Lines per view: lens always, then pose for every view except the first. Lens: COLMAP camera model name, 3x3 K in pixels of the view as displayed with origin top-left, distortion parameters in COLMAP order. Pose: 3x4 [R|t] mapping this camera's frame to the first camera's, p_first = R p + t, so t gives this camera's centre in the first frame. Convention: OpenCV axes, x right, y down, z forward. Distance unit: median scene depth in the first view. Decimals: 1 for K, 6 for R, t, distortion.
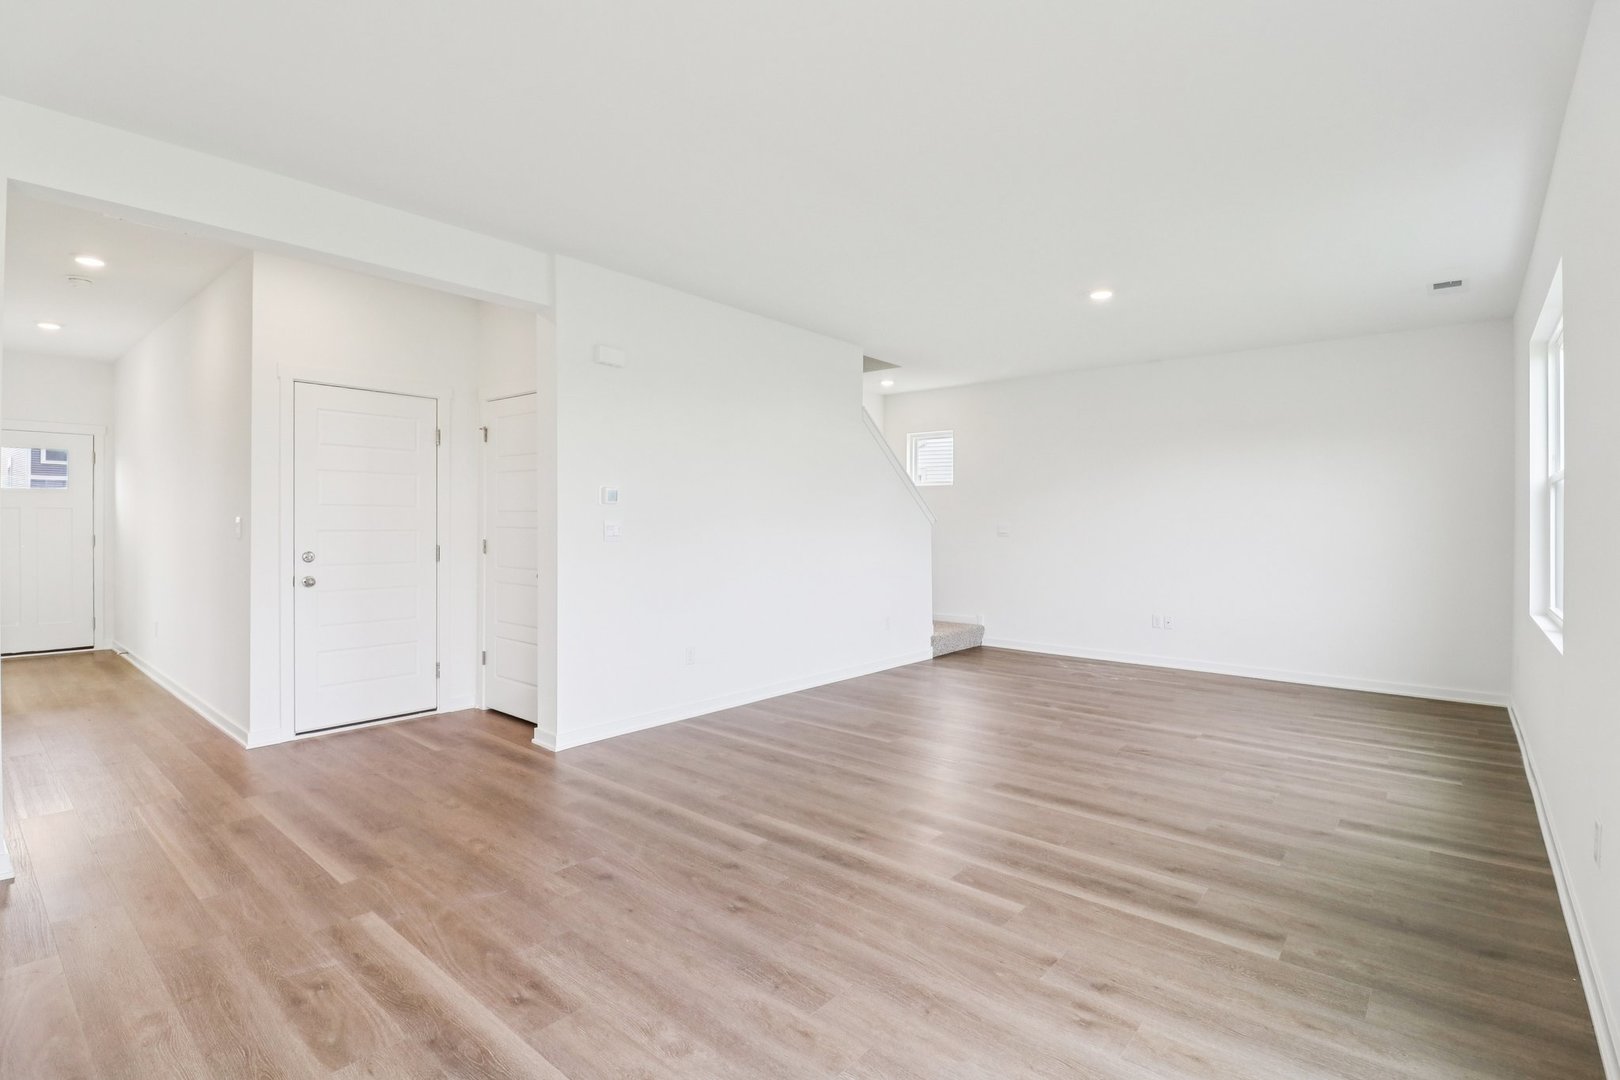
lens RADIAL K [[756.9, 0, 812.2], [0, 756.9, 527.4], [0, 0, 1]] dist [0.000741, -0.000194]
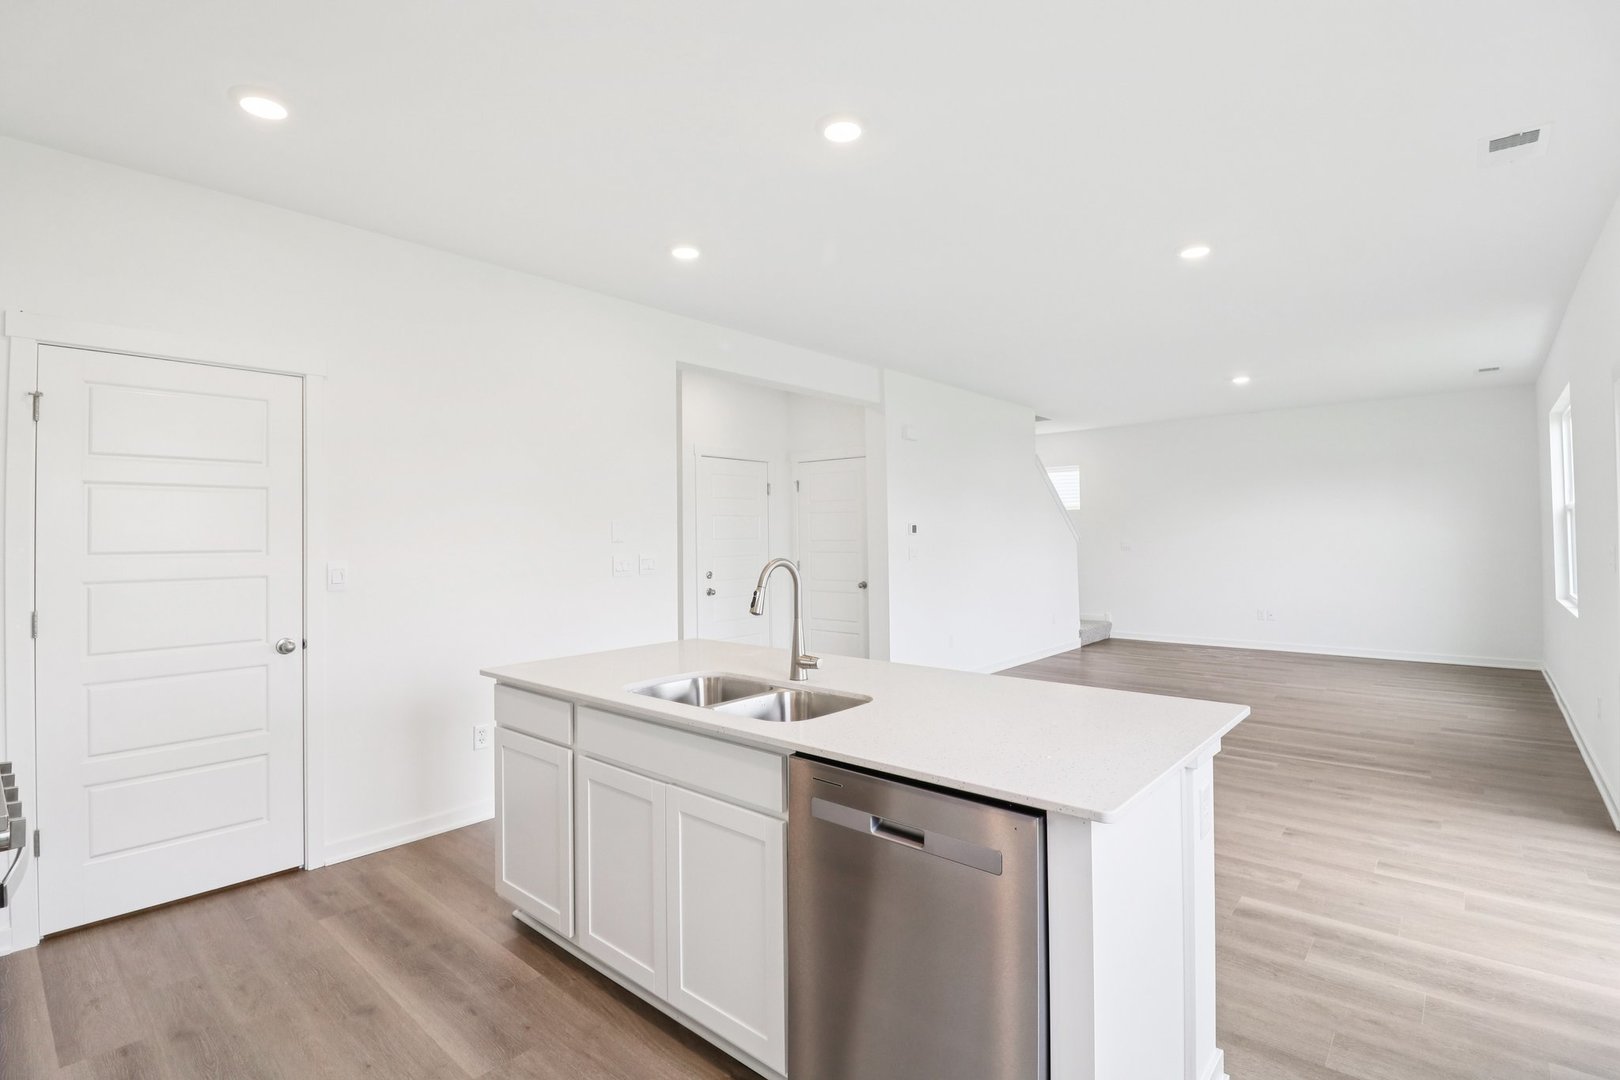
lens RADIAL K [[761.7, 0, 806.3], [0, 761.7, 522.2], [0, 0, 1]] dist [-0.001530, -0.001092]
pose [[0.999739, -0.017996, -0.014055, -0.502335], [0.017661, 0.999565, -0.023627, -0.026837], [0.014474, 0.023373, 0.999622, -0.517504]]
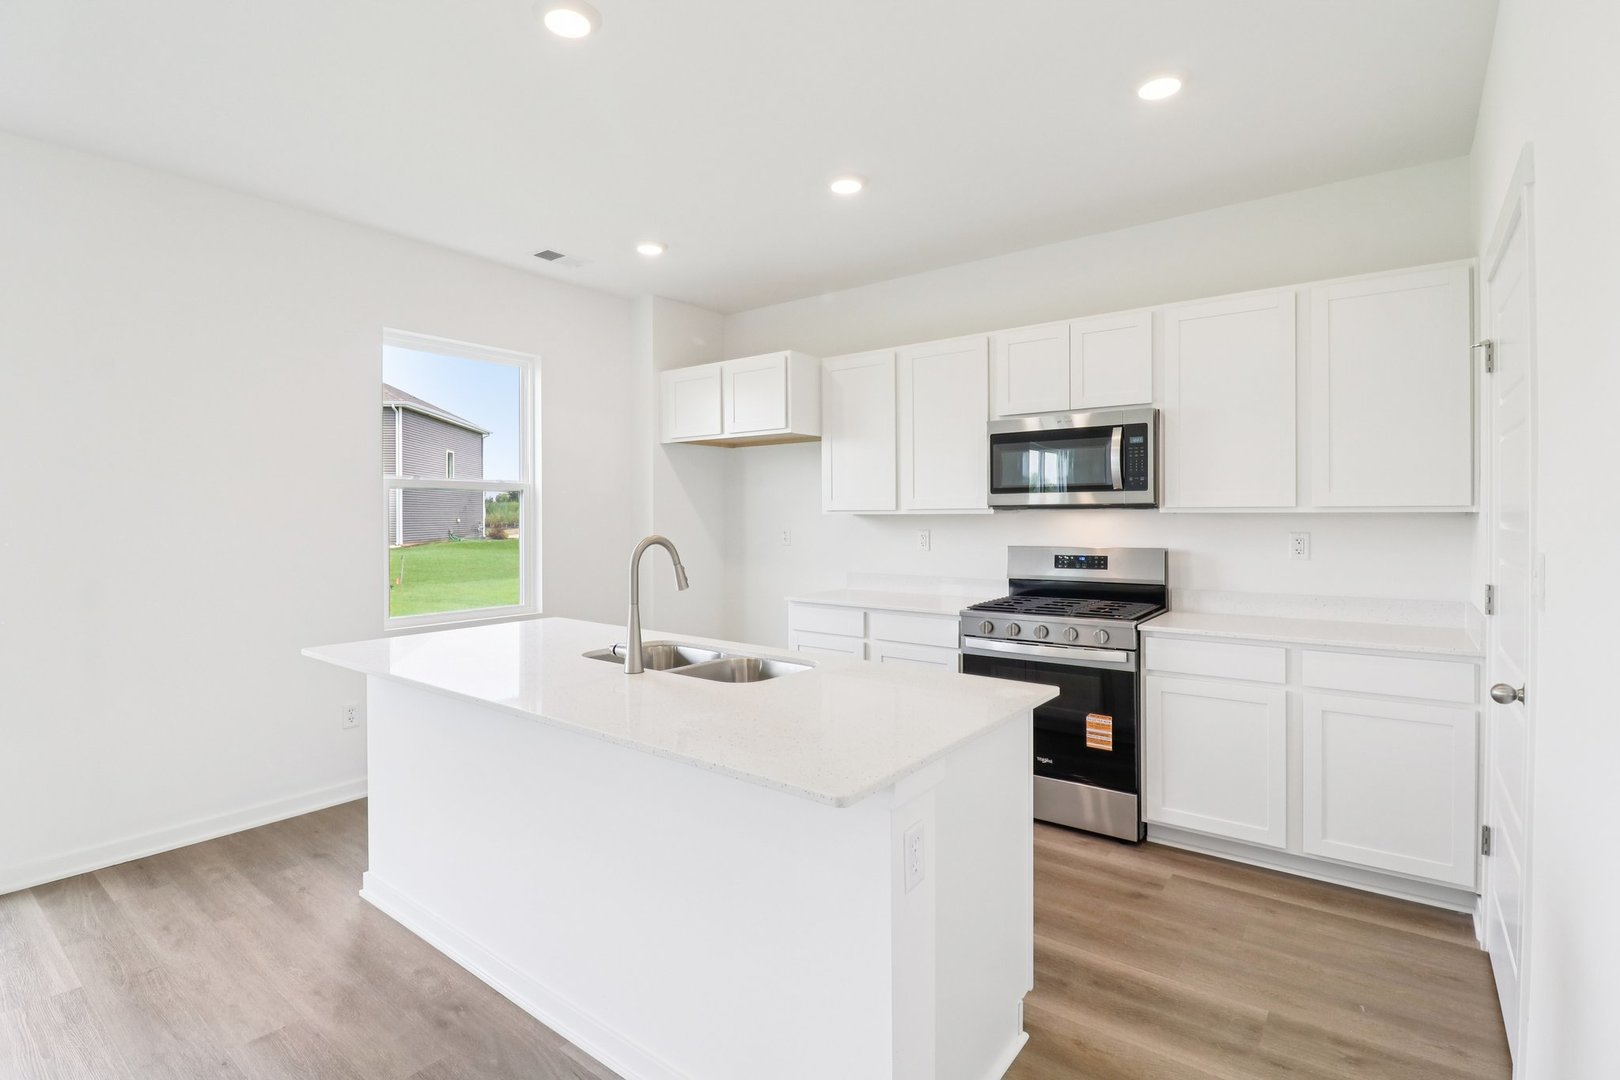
lens RADIAL K [[761.7, 0, 806.3], [0, 761.7, 522.2], [0, 0, 1]] dist [-0.001530, -0.001092]
pose [[-0.998005, -0.001064, -0.063123, -0.611309], [-0.001650, 0.999956, 0.009220, -0.029733], [0.063110, 0.009306, -0.997963, 0.673195]]
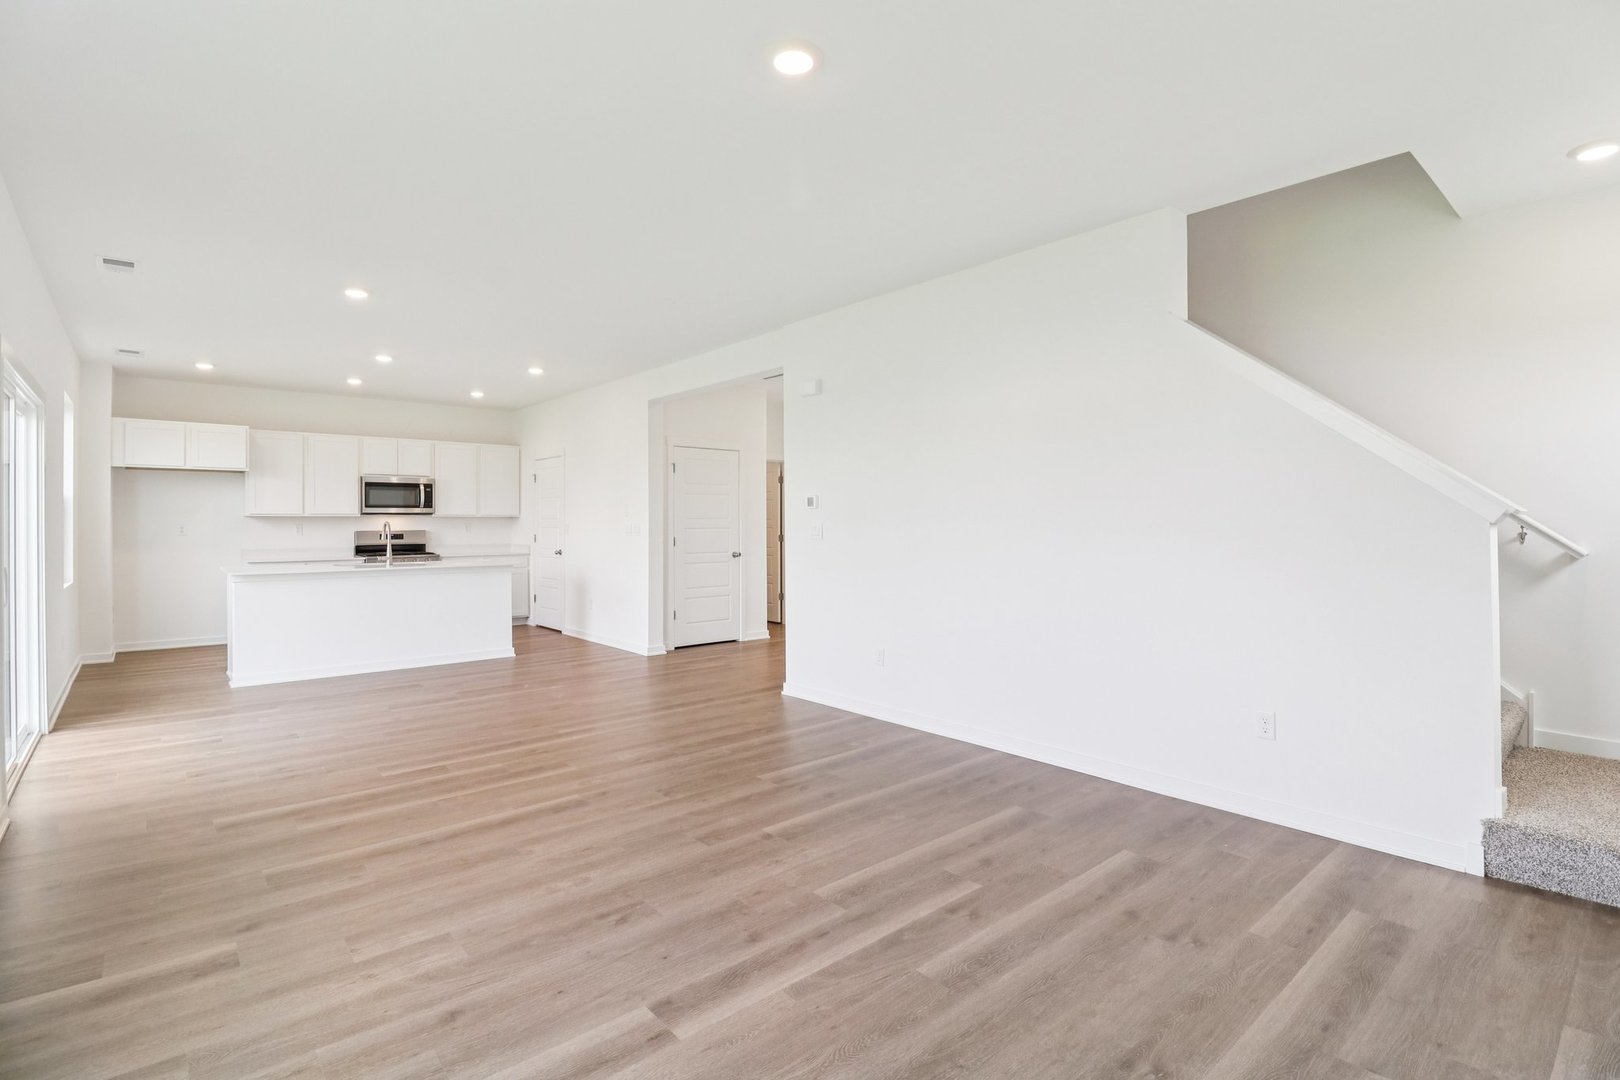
lens RADIAL K [[761.7, 0, 806.3], [0, 761.7, 522.2], [0, 0, 1]] dist [-0.001530, -0.001092]
pose [[-0.150905, -0.004125, -0.988540, 1.073033], [0.000684, 0.999991, -0.004278, -0.004315], [0.988548, -0.001322, -0.150901, 1.330081]]
